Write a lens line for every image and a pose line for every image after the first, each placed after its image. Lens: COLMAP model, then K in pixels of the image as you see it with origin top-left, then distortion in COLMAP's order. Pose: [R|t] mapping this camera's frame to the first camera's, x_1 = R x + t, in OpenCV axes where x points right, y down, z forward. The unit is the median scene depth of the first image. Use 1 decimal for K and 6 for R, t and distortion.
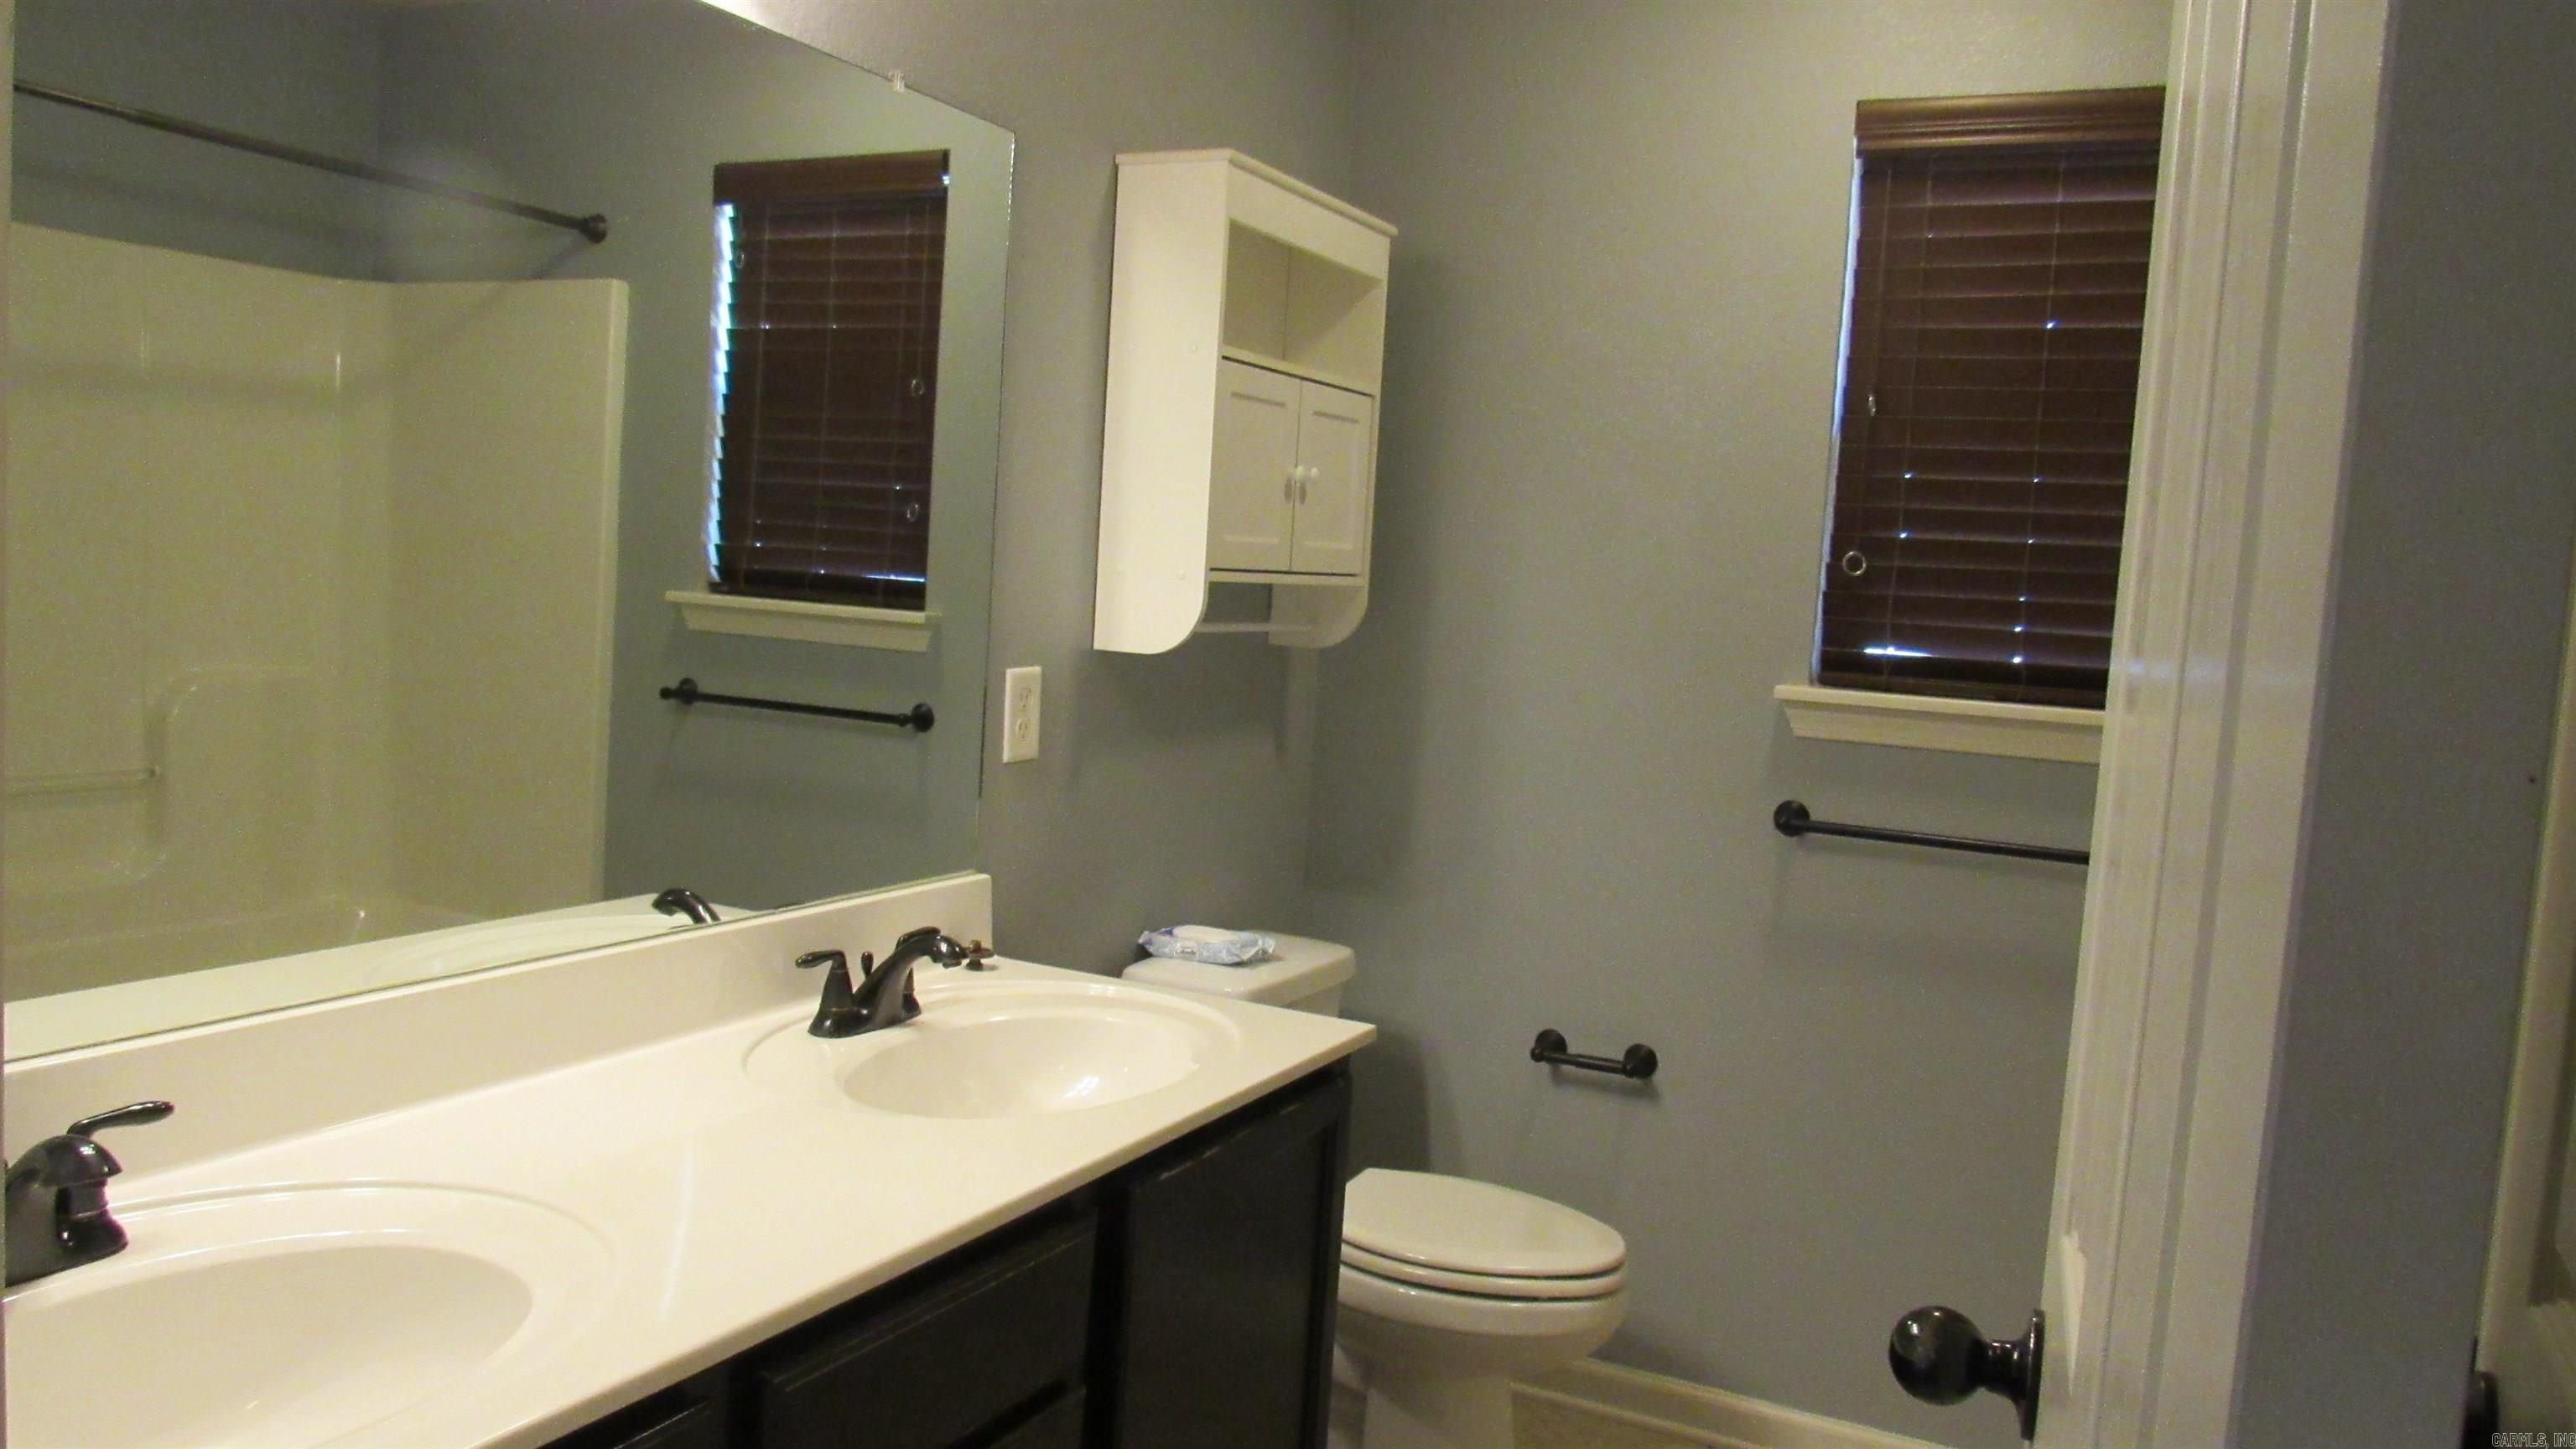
lens RADIAL K [[1825.7, 0, 1284.1], [0, 1825.7, 721.7], [0, 0, 1]] dist [-0.039108, 0.015382]
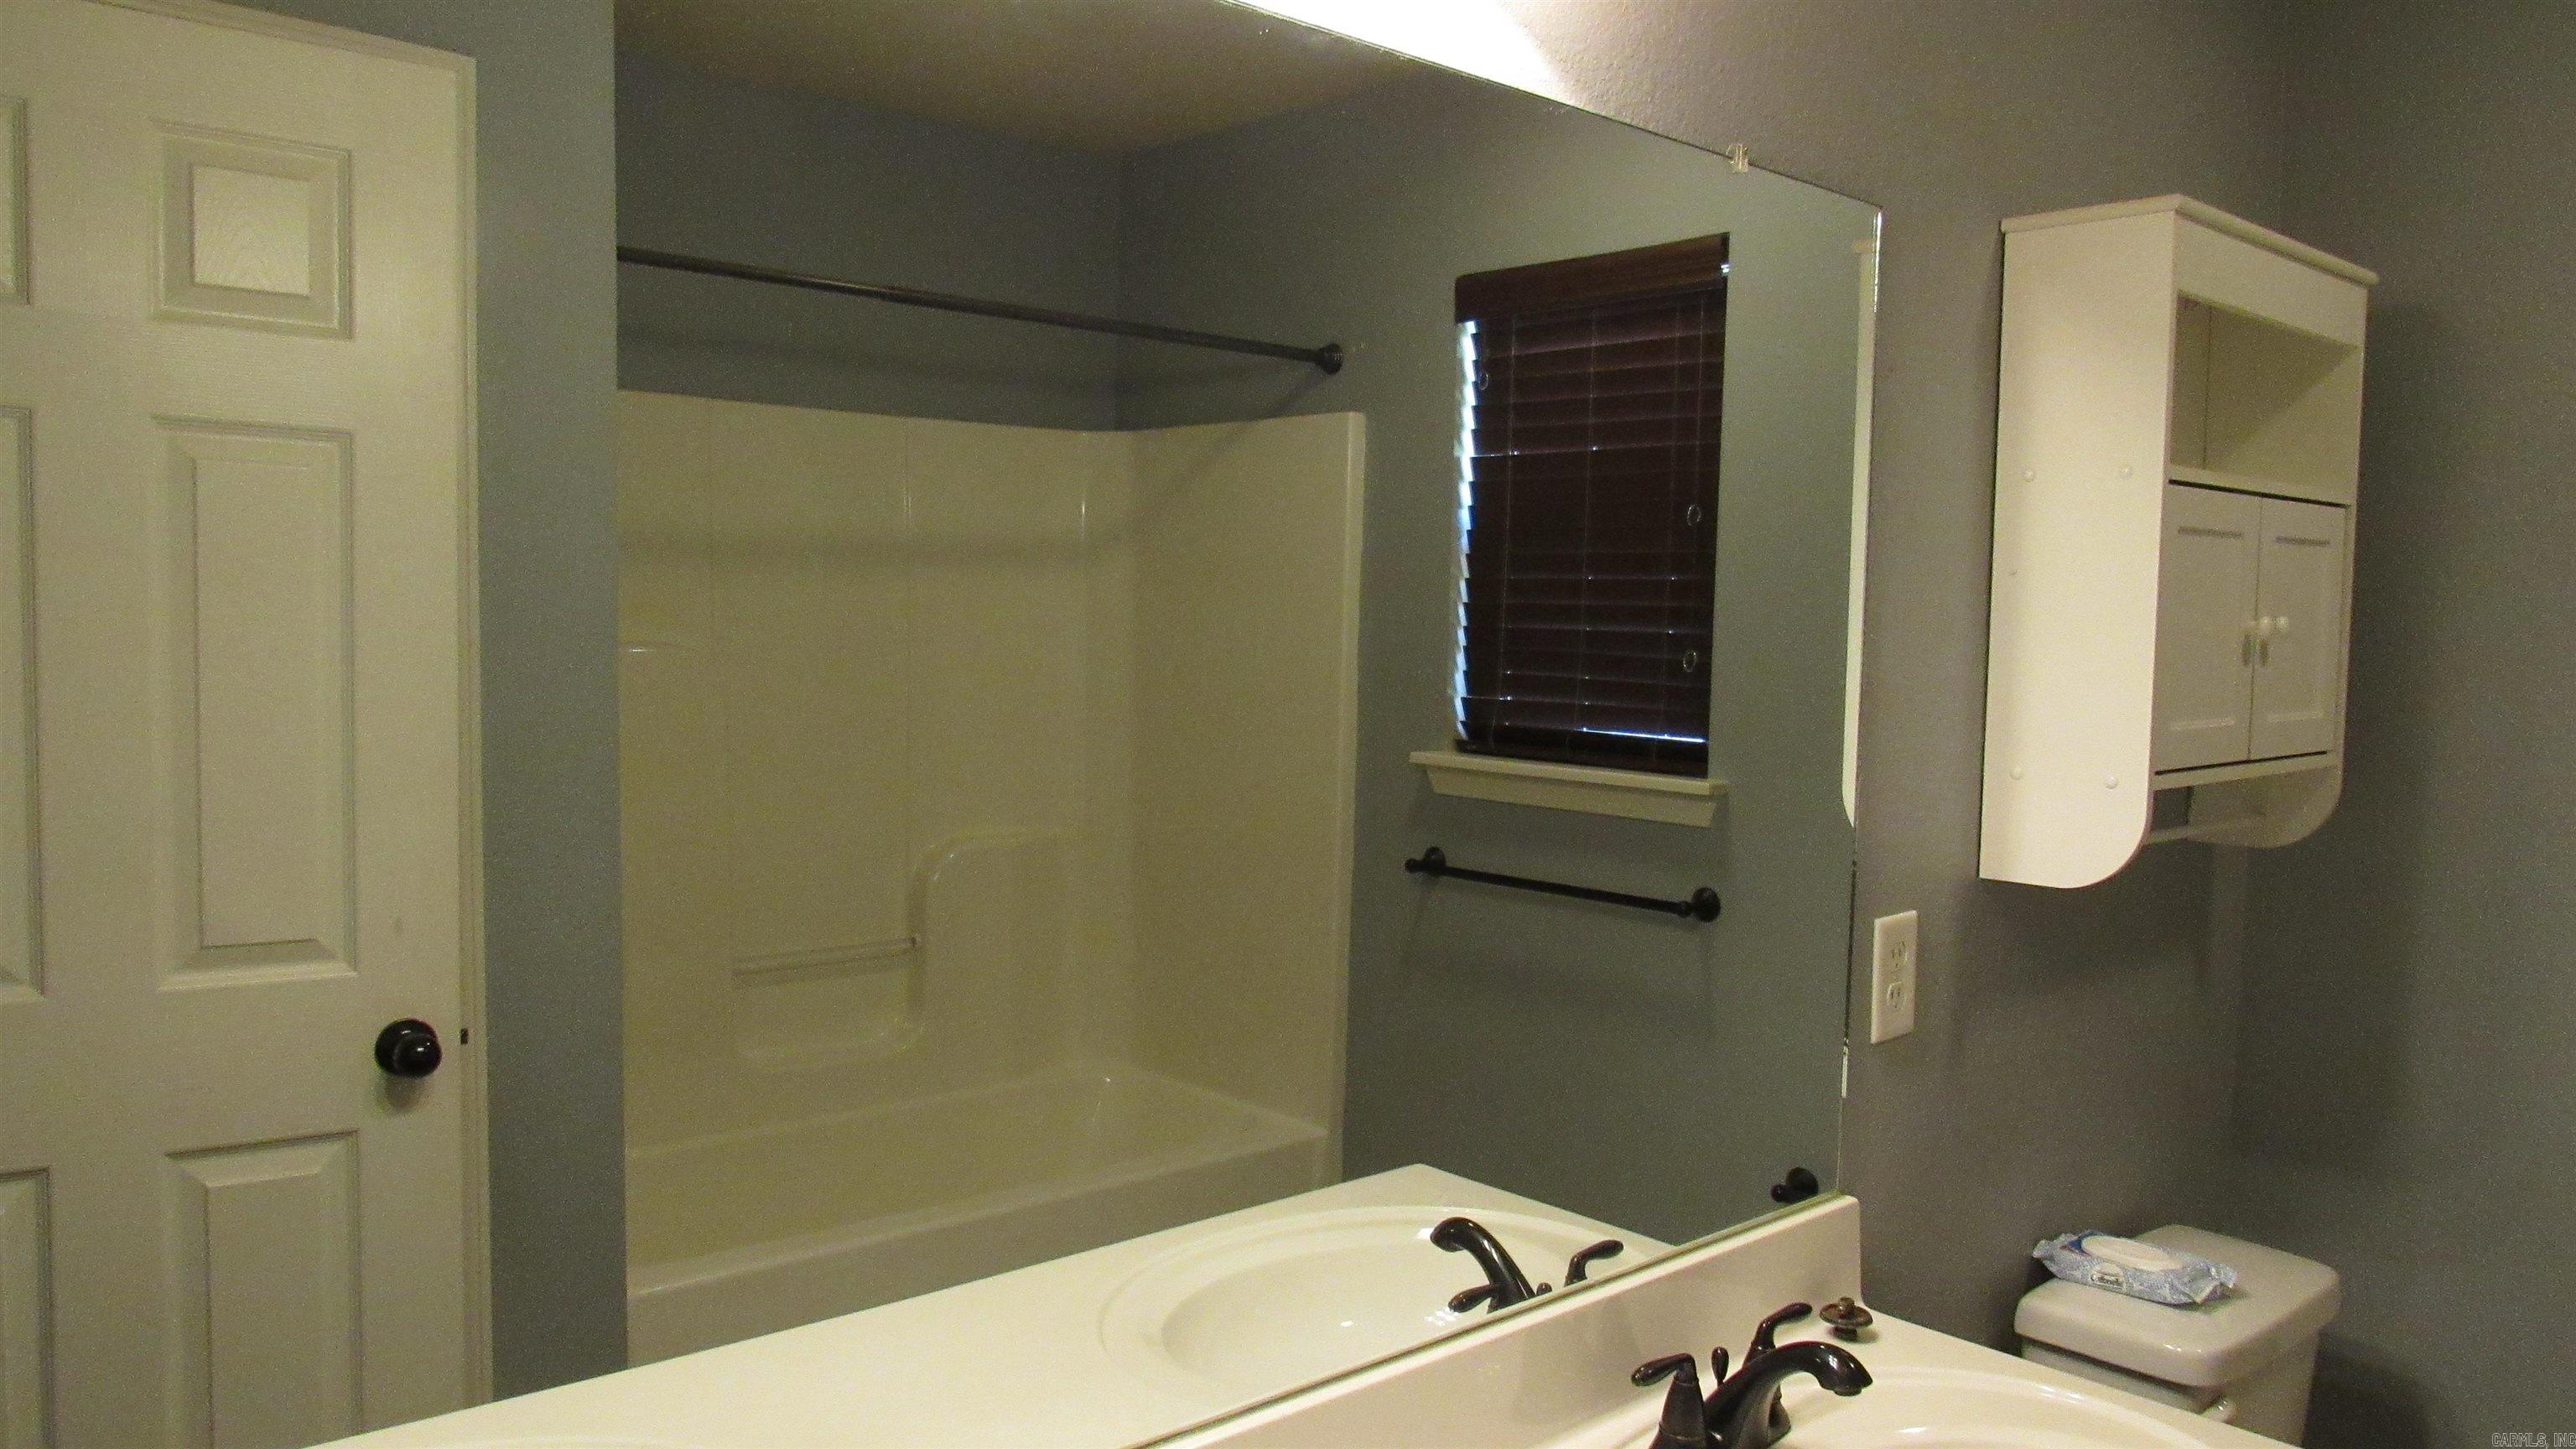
lens RADIAL K [[1825.7, 0, 1273.7], [0, 1825.7, 731.2], [0, 0, 1]] dist [-0.039108, 0.015382]
pose [[0.926783, -0.017540, -0.375187, -0.079345], [0.004816, 0.999382, -0.034826, -0.064612], [0.375566, 0.030469, 0.926295, 0.171058]]
